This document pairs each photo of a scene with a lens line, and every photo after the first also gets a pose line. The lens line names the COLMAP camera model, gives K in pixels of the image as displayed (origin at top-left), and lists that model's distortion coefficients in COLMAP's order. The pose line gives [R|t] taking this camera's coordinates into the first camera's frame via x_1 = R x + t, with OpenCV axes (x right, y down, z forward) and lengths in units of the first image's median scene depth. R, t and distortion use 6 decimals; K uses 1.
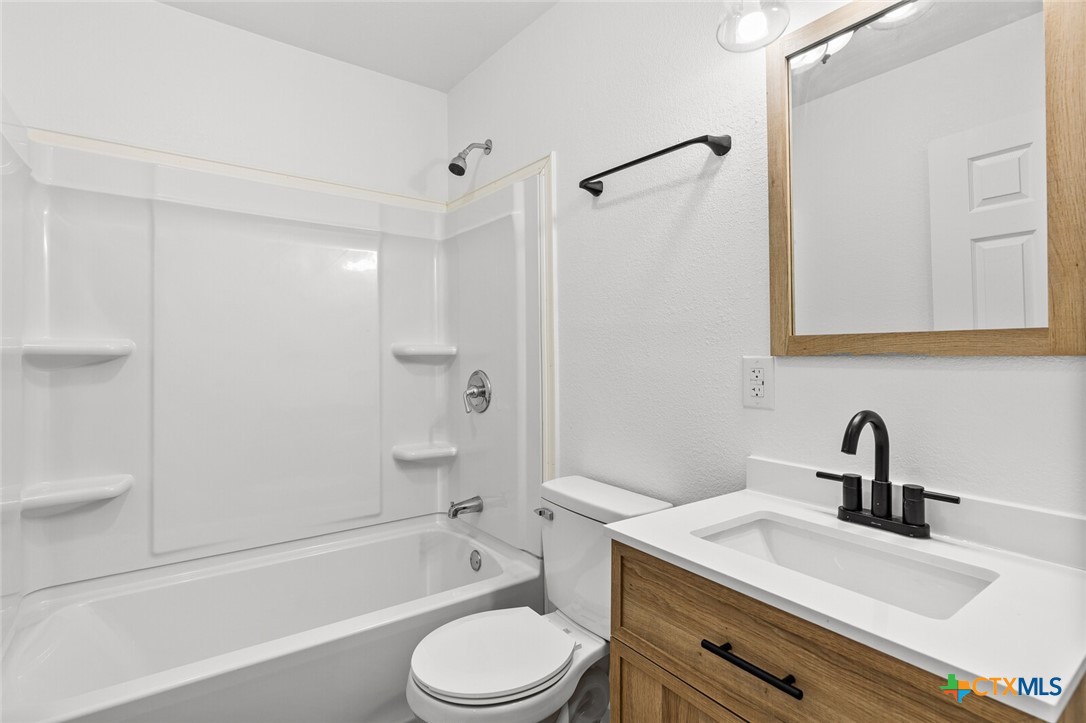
lens RADIAL K [[520.1, 0, 543.0], [0, 520.1, 361.5], [0, 0, 1]] dist [-0.001360, -0.000053]
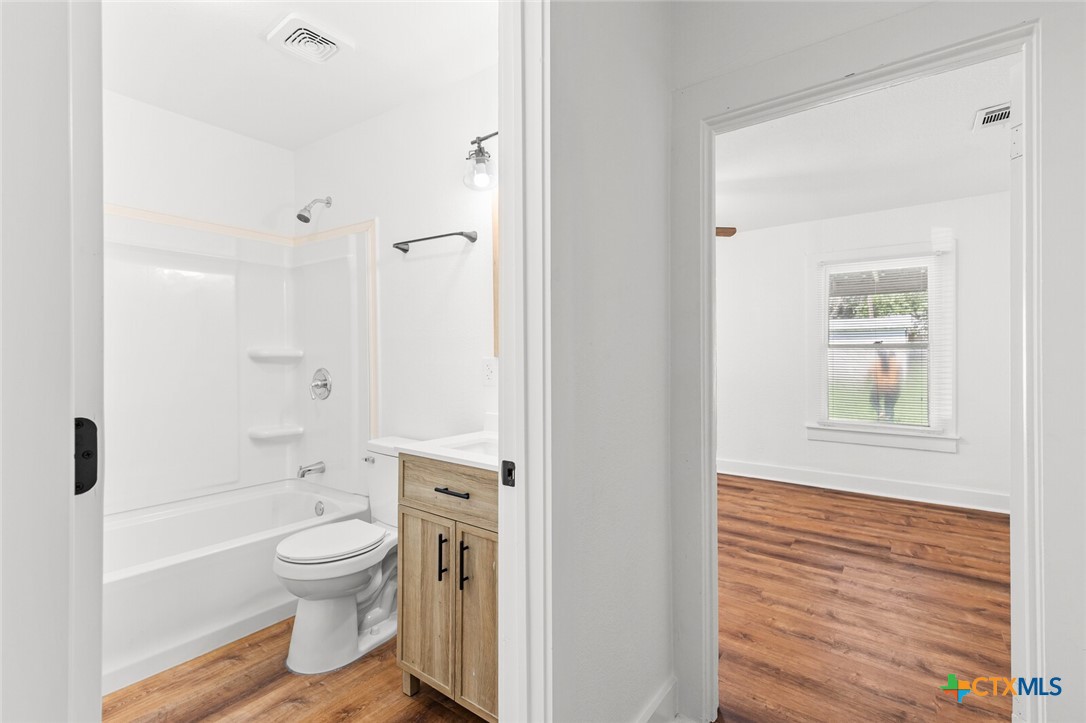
lens RADIAL K [[493.4, 0, 543.0], [0, 493.4, 361.5], [0, 0, 1]] dist [0.004534, 0.000121]
pose [[0.955354, -0.003563, 0.295442, 0.053008], [0.004713, 0.999984, -0.003180, 0.007463], [-0.295426, 0.004430, 0.955355, -0.448061]]
